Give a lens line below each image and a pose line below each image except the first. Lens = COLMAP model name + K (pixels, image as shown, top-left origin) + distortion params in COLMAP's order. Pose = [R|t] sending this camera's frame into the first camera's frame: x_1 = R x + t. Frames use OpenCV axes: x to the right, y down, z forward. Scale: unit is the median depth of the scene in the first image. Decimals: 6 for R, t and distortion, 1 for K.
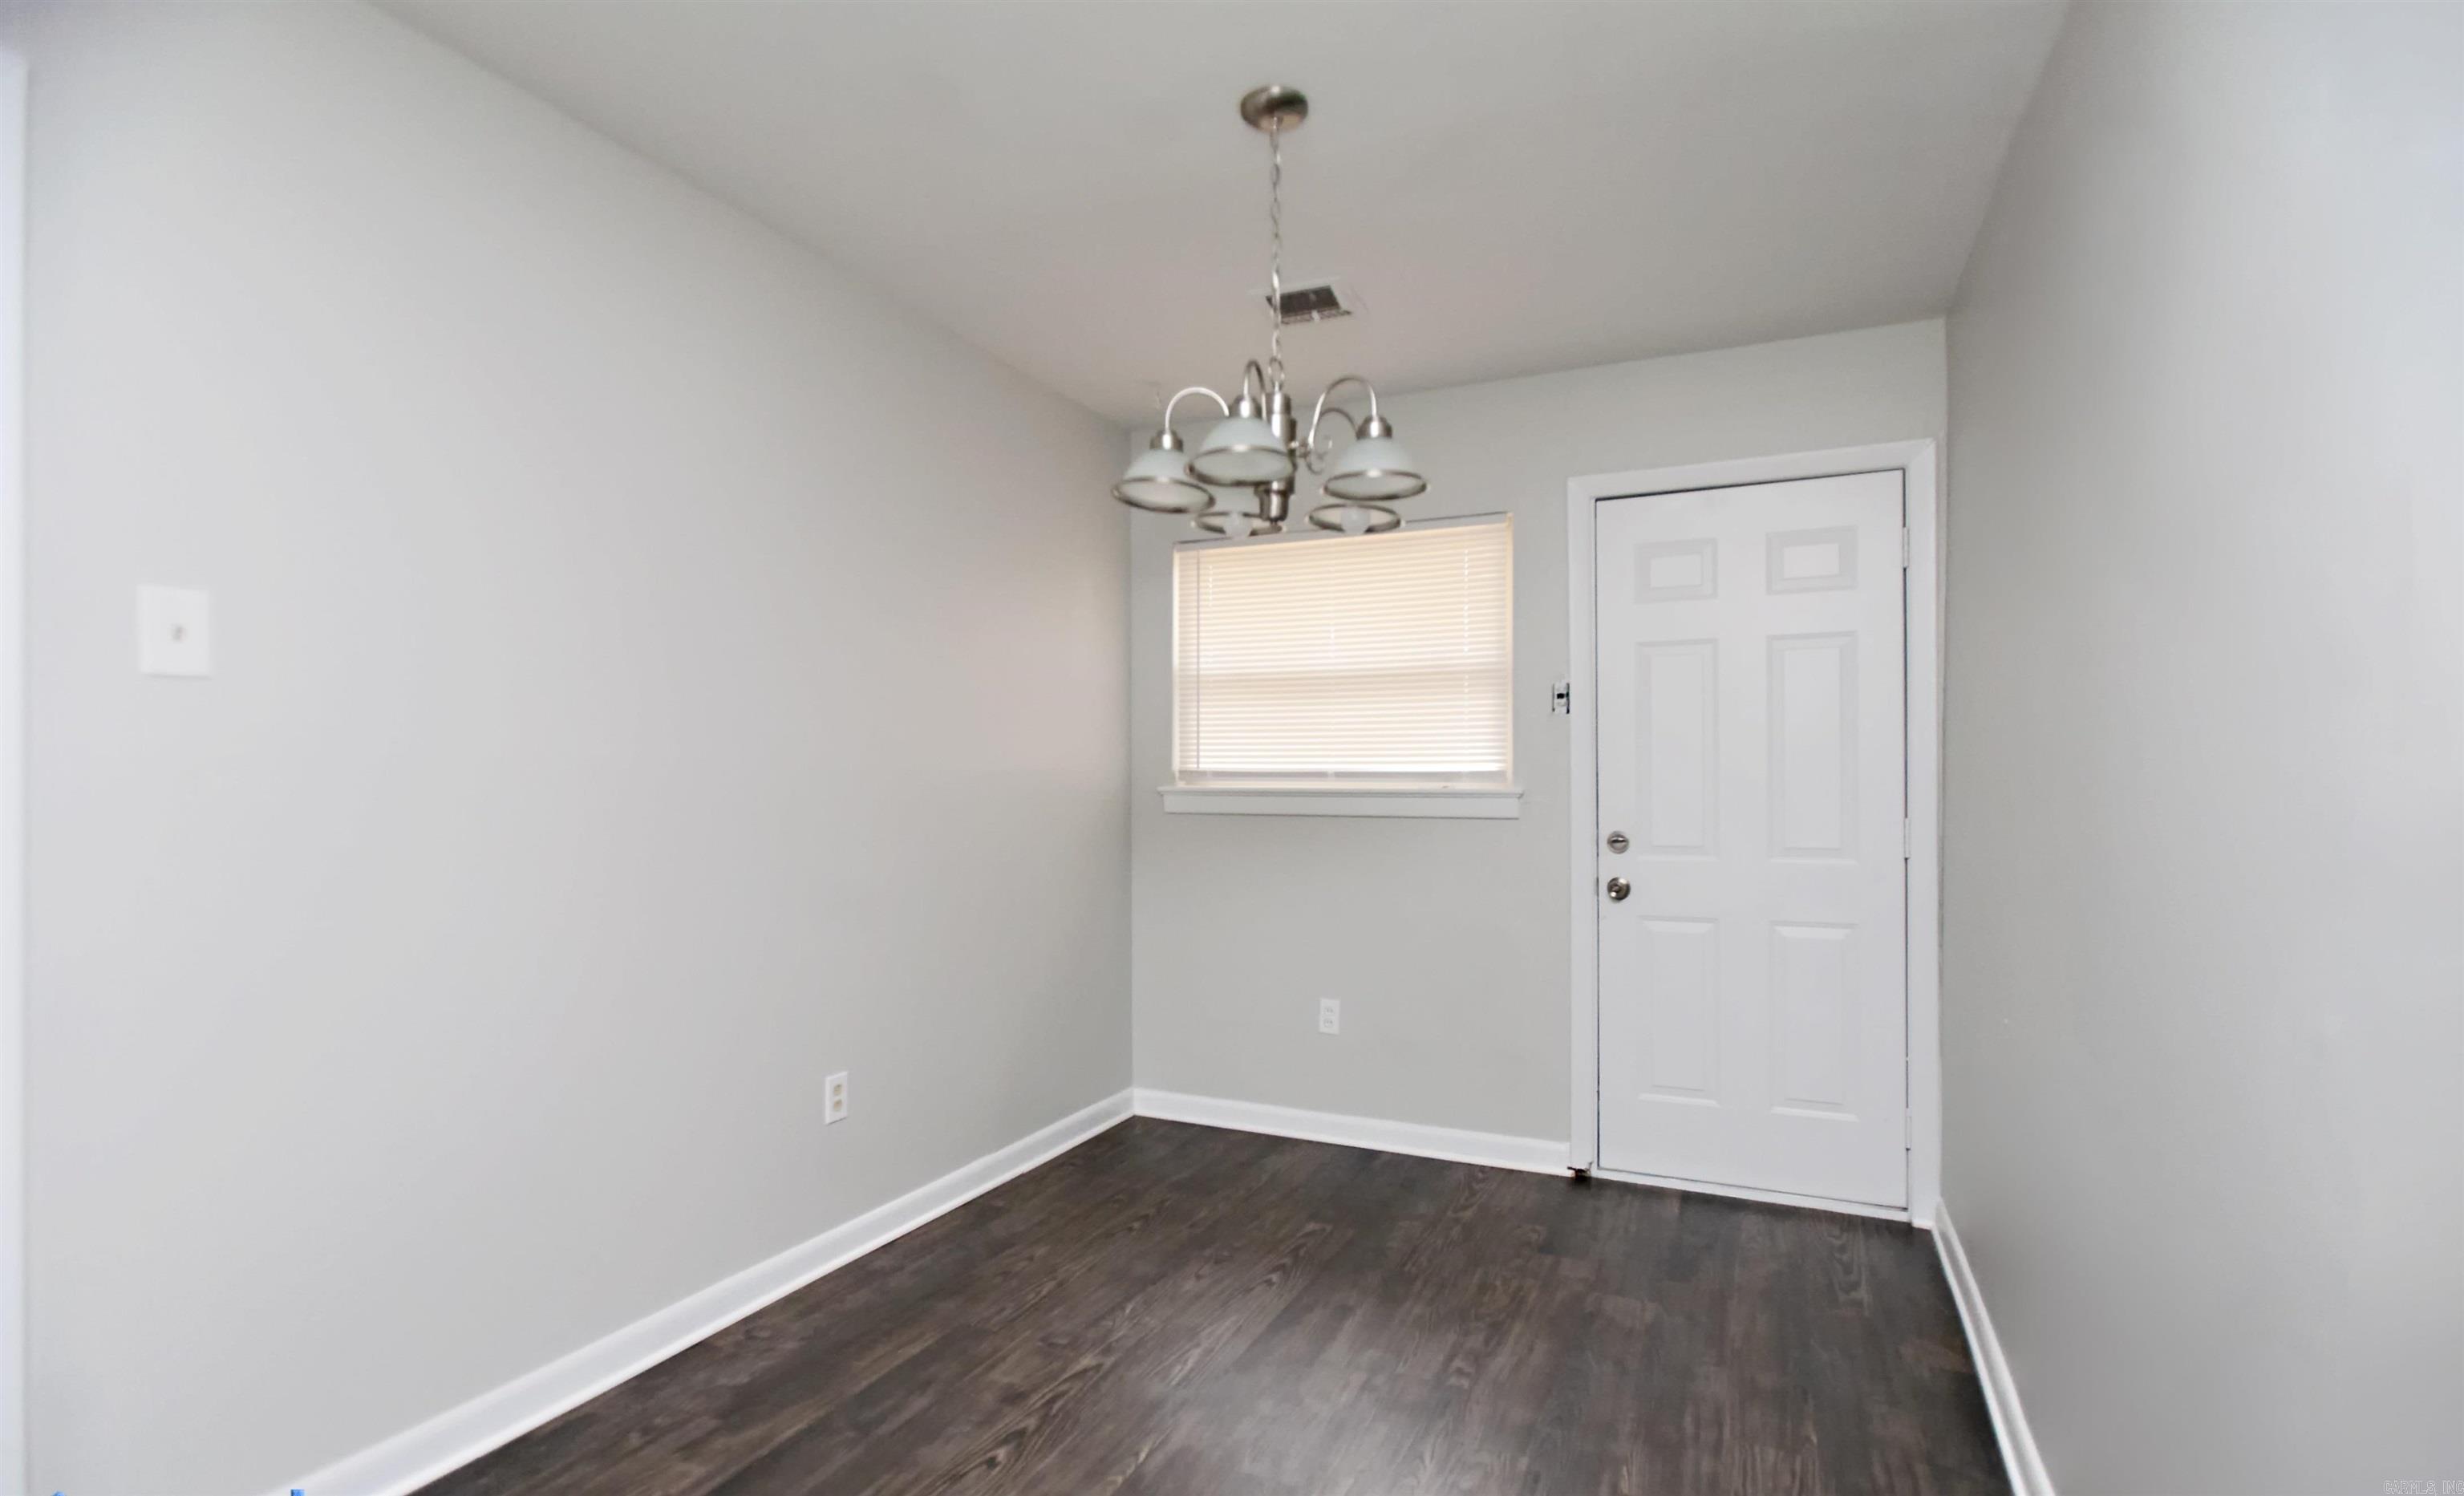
lens RADIAL K [[1184.3, 0, 1232.0], [0, 1184.3, 748.0], [0, 0, 1]] dist [-0.002418, 0.000351]
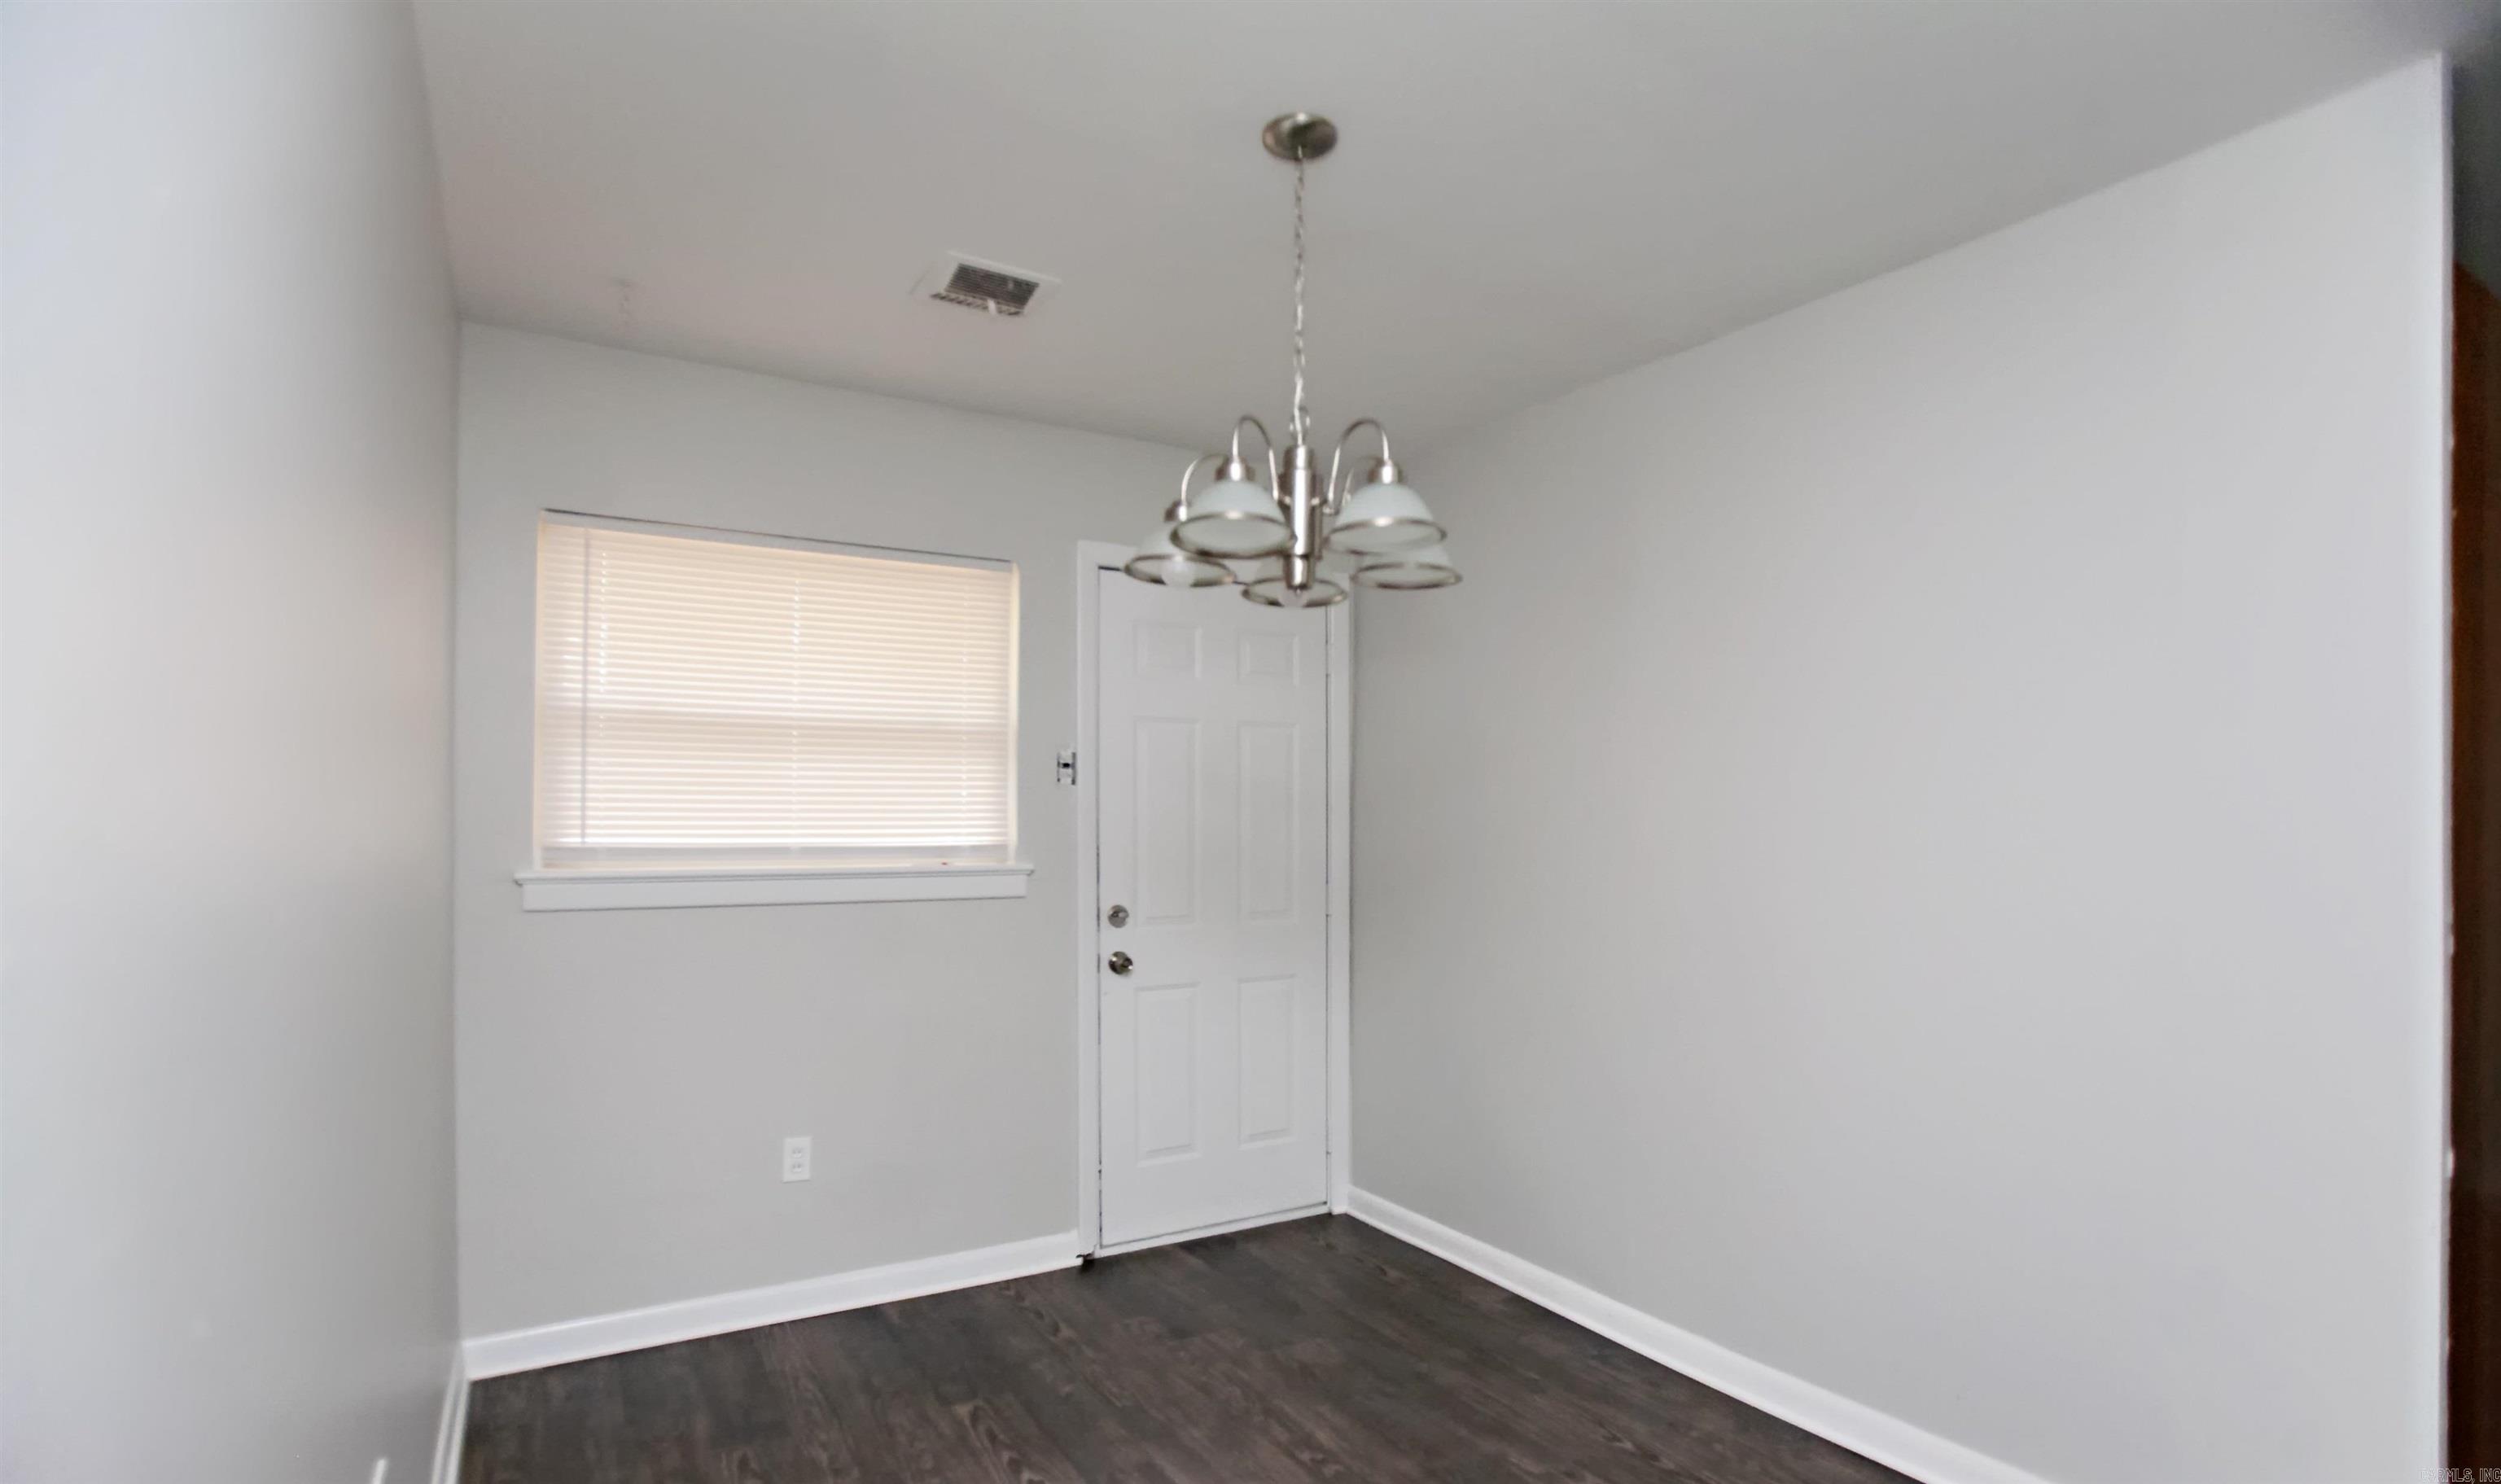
lens RADIAL K [[1250.9, 0, 1251.9], [0, 1250.9, 762.3], [0, 0, 1]] dist [-0.127084, 0.098837]
pose [[0.532950, 0.035788, 0.845389, -0.488240], [-0.021571, 0.999355, -0.028707, -0.021130], [-0.845872, -0.002936, 0.533378, 0.341778]]
